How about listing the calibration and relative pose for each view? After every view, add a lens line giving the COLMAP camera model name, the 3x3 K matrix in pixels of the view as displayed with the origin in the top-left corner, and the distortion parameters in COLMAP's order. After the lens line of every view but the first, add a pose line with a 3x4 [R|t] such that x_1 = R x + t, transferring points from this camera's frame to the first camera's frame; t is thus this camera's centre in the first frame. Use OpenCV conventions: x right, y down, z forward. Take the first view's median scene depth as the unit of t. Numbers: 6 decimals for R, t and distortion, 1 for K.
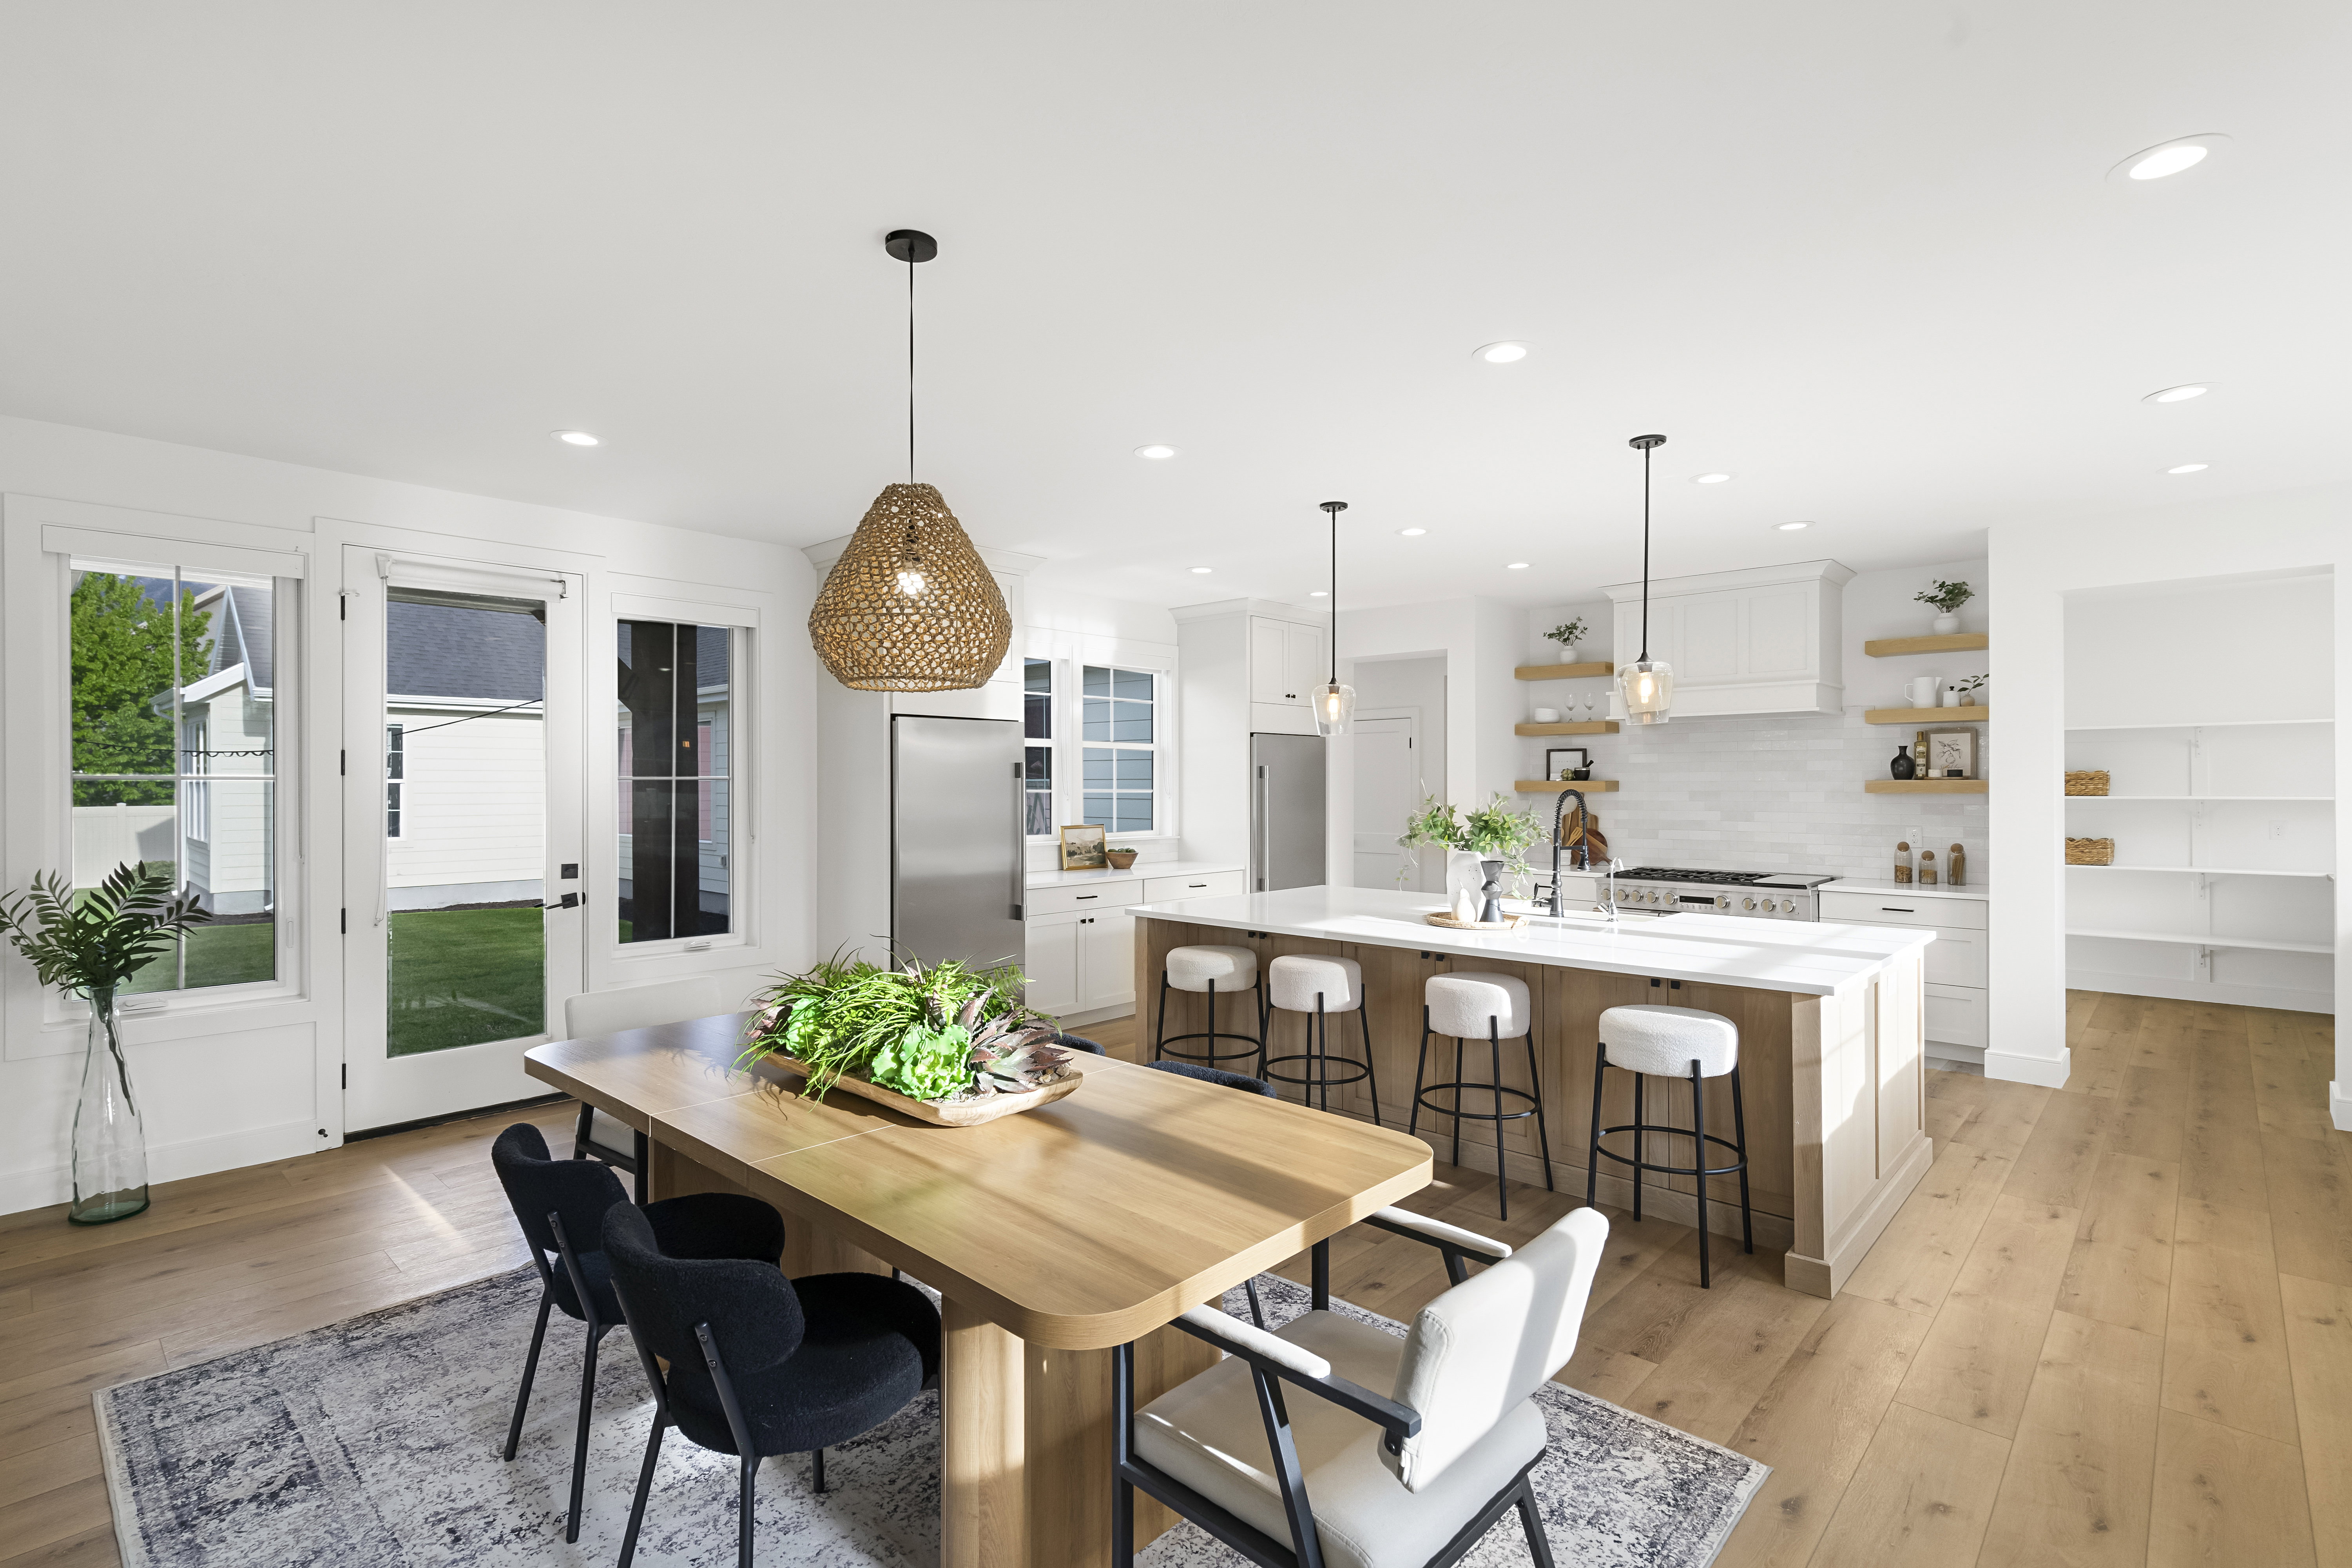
lens RADIAL K [[1120.9, 0, 1169.9], [0, 1120.9, 780.6], [0, 0, 1]] dist [0.012171, -0.000583]
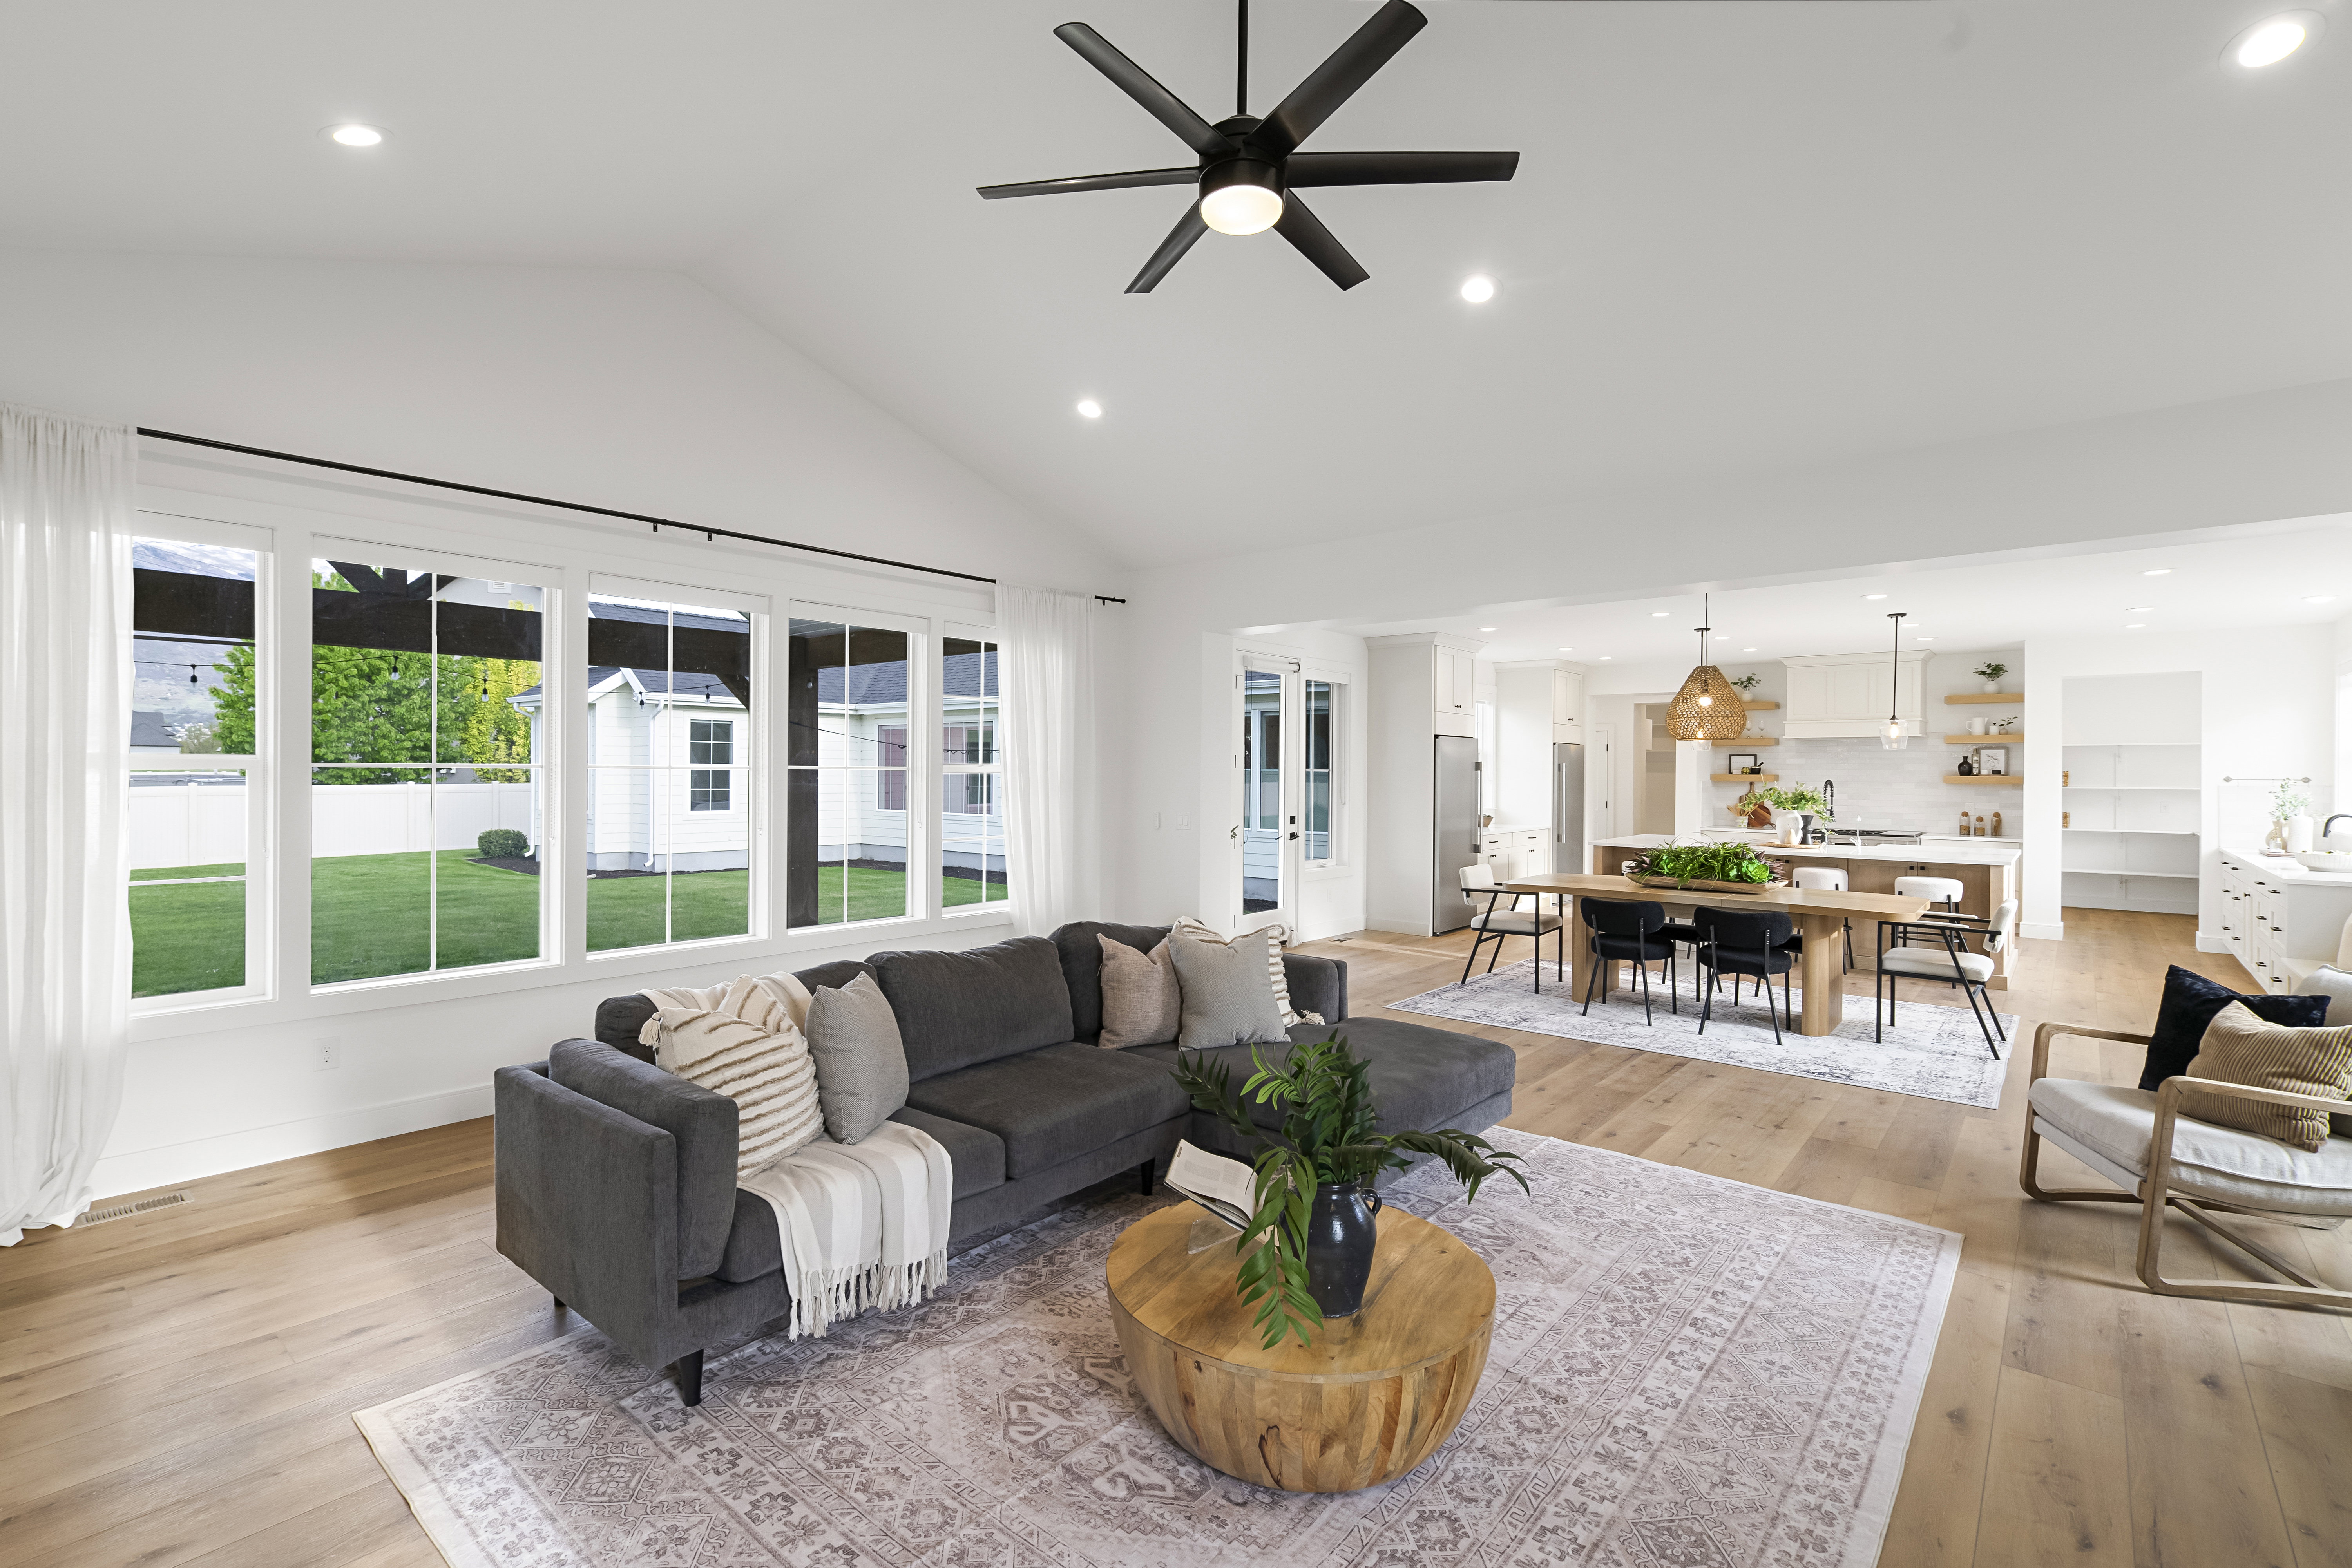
lens RADIAL K [[1082.8, 0, 1144.1], [0, 1082.8, 774.6], [0, 0, 1]] dist [-0.009104, 0.002383]
pose [[0.999447, 0.008011, 0.032258, -0.677387], [-0.008184, 0.999953, 0.005227, -0.000928], [-0.032214, -0.005488, 0.999466, -0.630134]]
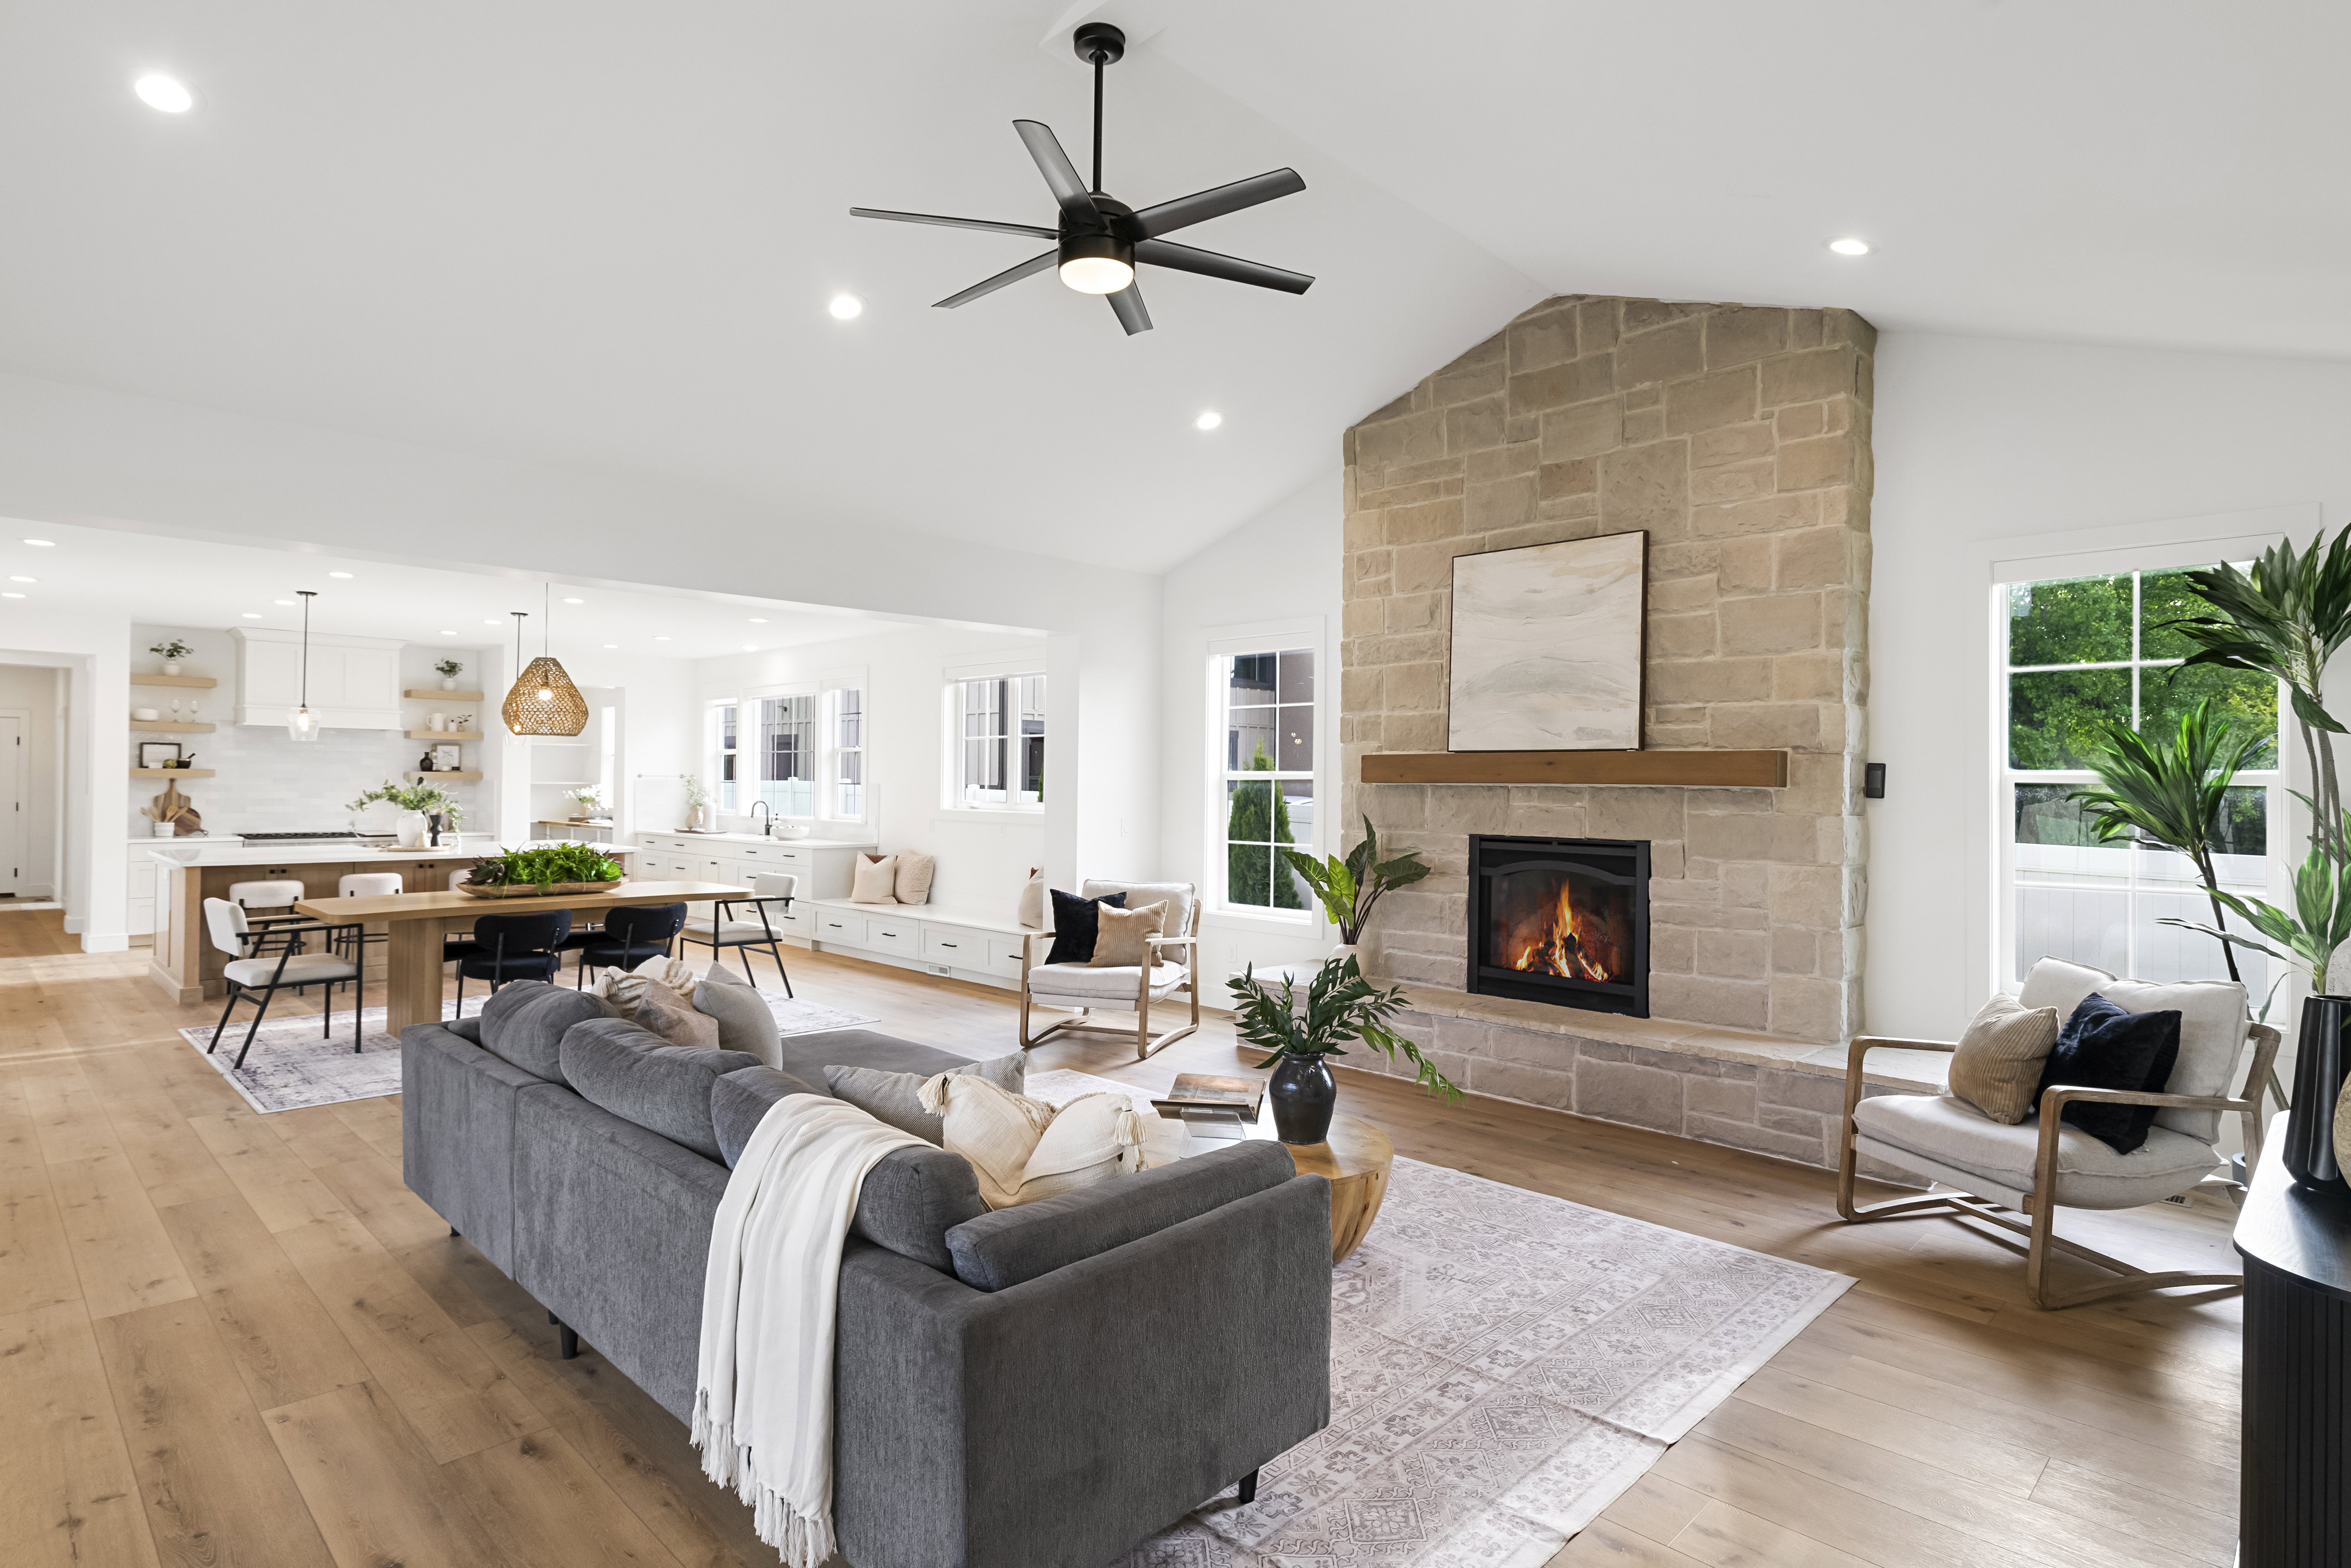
lens RADIAL K [[1240.2, 0, 1192.0], [0, 1240.2, 776.9], [0, 0, 1]] dist [0.001797, -0.000542]
pose [[0.022828, 0.004884, 0.999727, -1.234012], [-0.012200, 0.999915, -0.004607, 0.001756], [-0.999665, -0.012092, 0.022886, -0.217667]]
